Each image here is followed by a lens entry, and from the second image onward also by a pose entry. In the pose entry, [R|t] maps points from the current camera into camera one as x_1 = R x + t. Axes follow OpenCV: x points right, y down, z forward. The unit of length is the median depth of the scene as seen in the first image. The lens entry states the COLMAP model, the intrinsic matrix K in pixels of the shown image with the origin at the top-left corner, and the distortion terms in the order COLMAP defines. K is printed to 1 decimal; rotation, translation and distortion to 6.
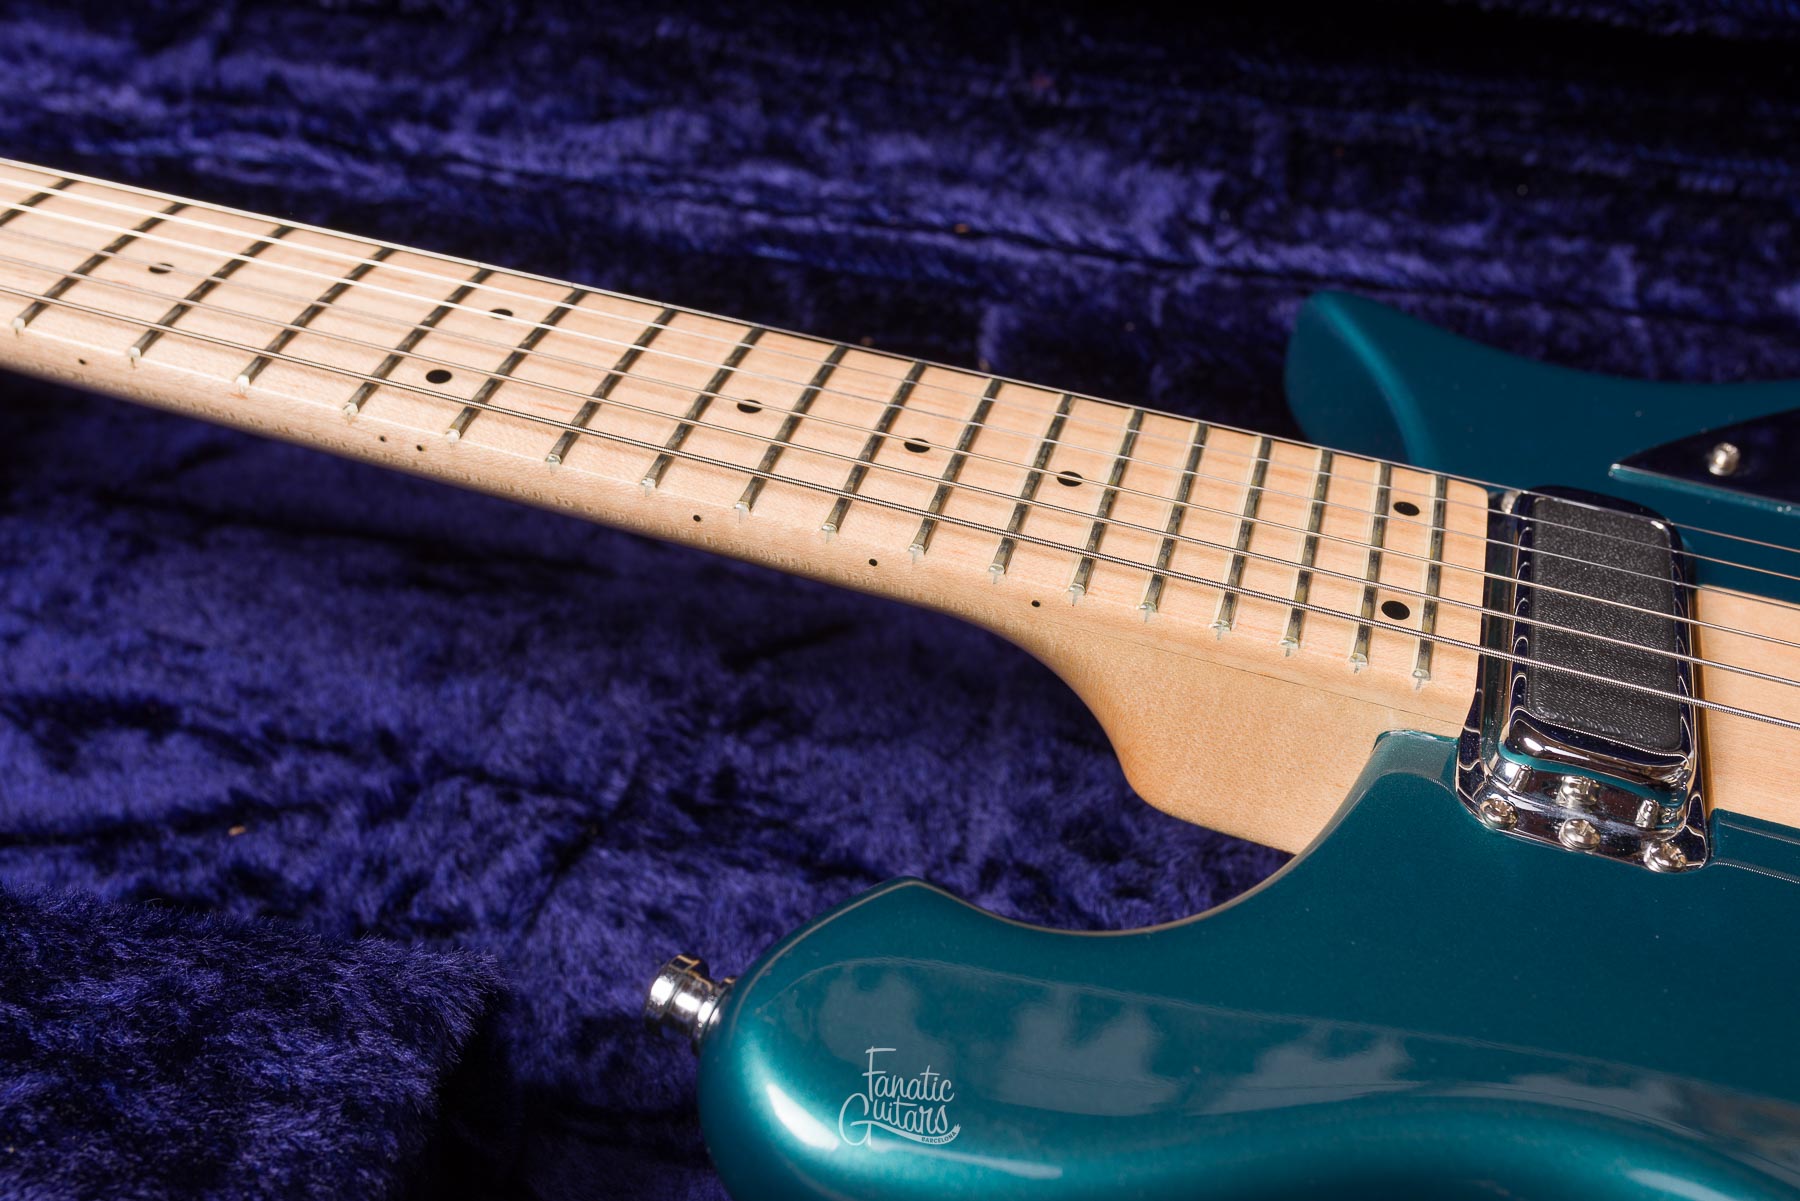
lens RADIAL K [[1841.4, 0, 904.0], [0, 1841.4, 594.8], [0, 0, 1]] dist [-0.003378, 0.002414]
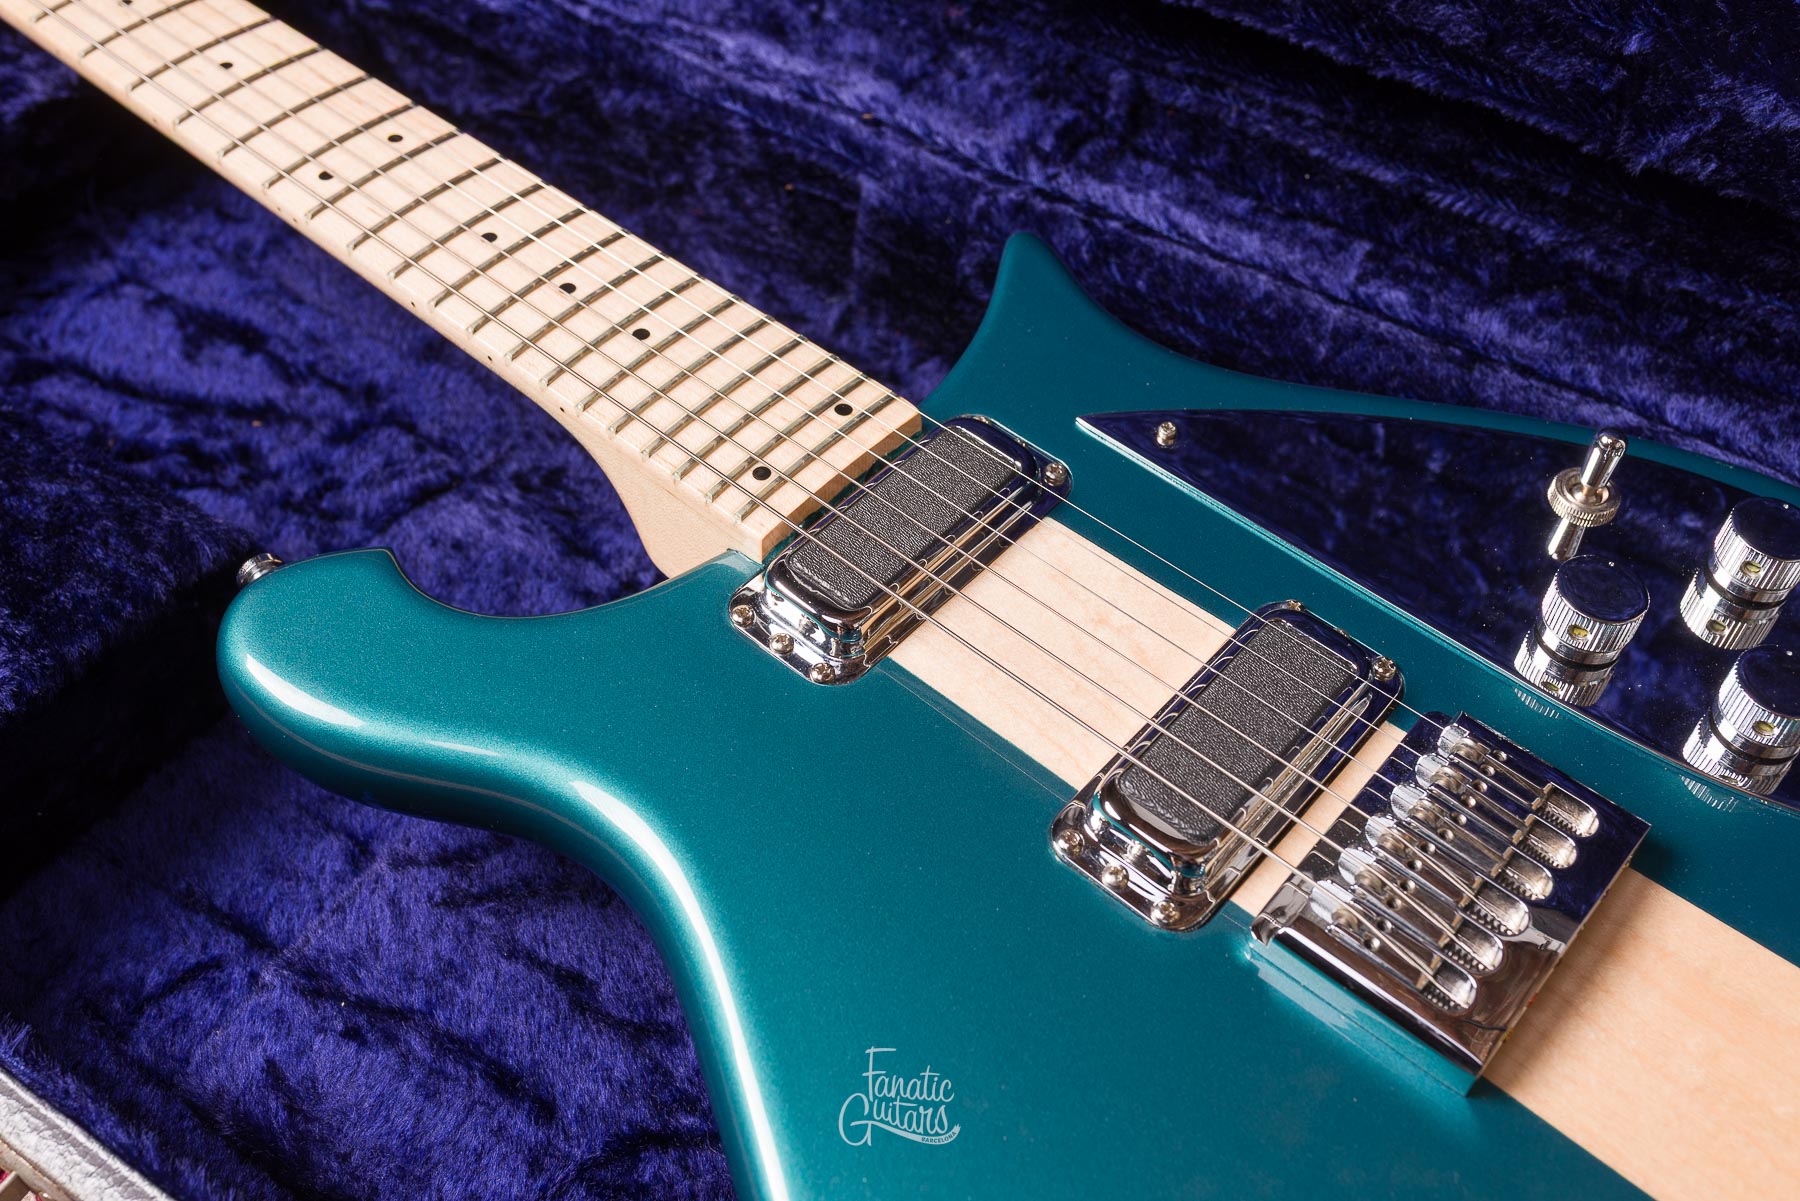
lens RADIAL K [[1777.0, 0, 893.9], [0, 1777.0, 599.9], [0, 0, 1]] dist [0.003094, -0.002387]
pose [[0.908383, 0.283356, -0.307489, 0.630572], [-0.226953, 0.951743, 0.206585, -0.162984], [0.351188, -0.117872, 0.928856, -0.238595]]
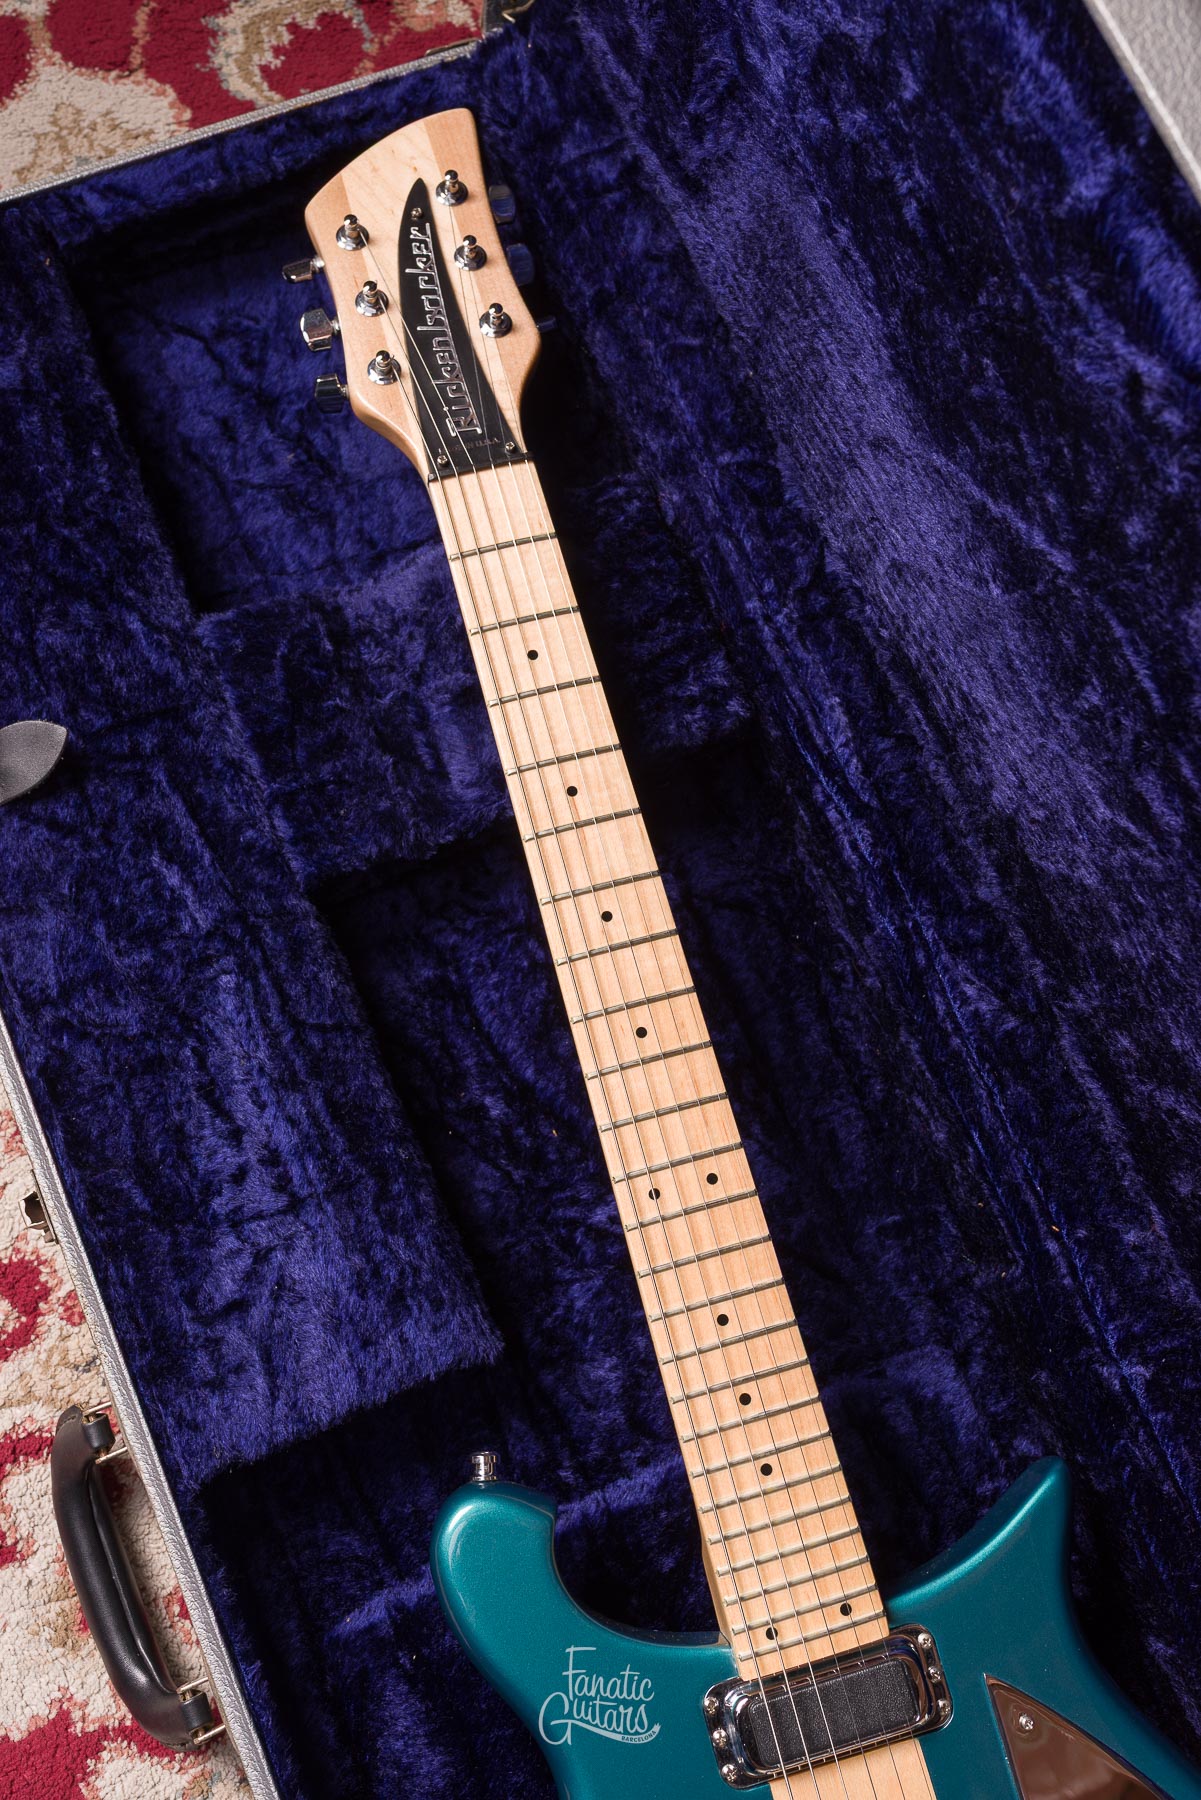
lens RADIAL K [[1729.0, 0, 594.9], [0, 1729.0, 901.3], [0, 0, 1]] dist [-0.004363, 0.001502]
pose [[0.526566, 0.816542, -0.236618, -0.070104], [-0.557020, 0.541643, 0.629565, -1.323542], [0.642228, -0.199707, 0.740041, -0.441756]]
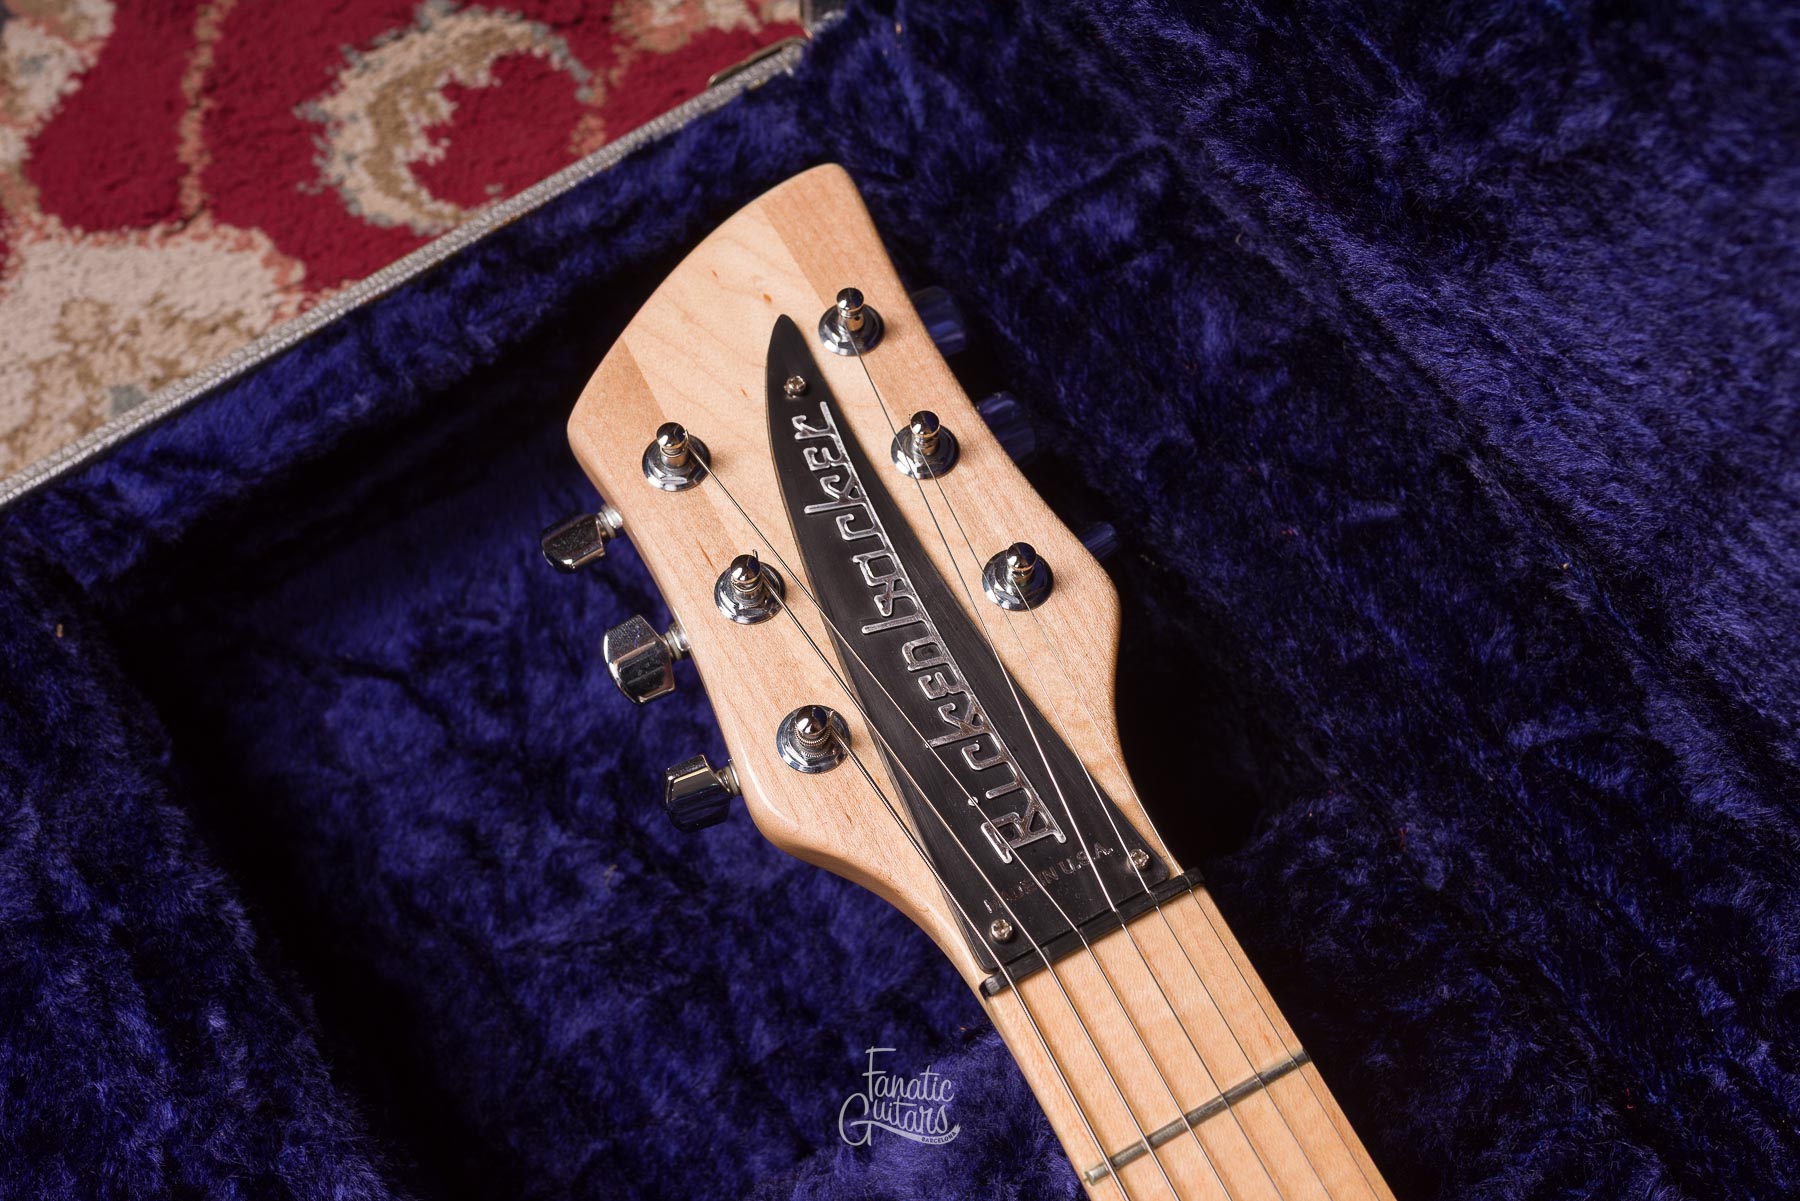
lens RADIAL K [[1792.9, 0, 898.9], [0, 1792.9, 599.7], [0, 0, 1]] dist [-0.001643, 0.005399]
pose [[0.693742, 0.636711, -0.336632, -0.856084], [-0.425502, 0.739441, 0.521704, -0.837876], [0.581094, -0.218690, 0.783903, 0.296763]]
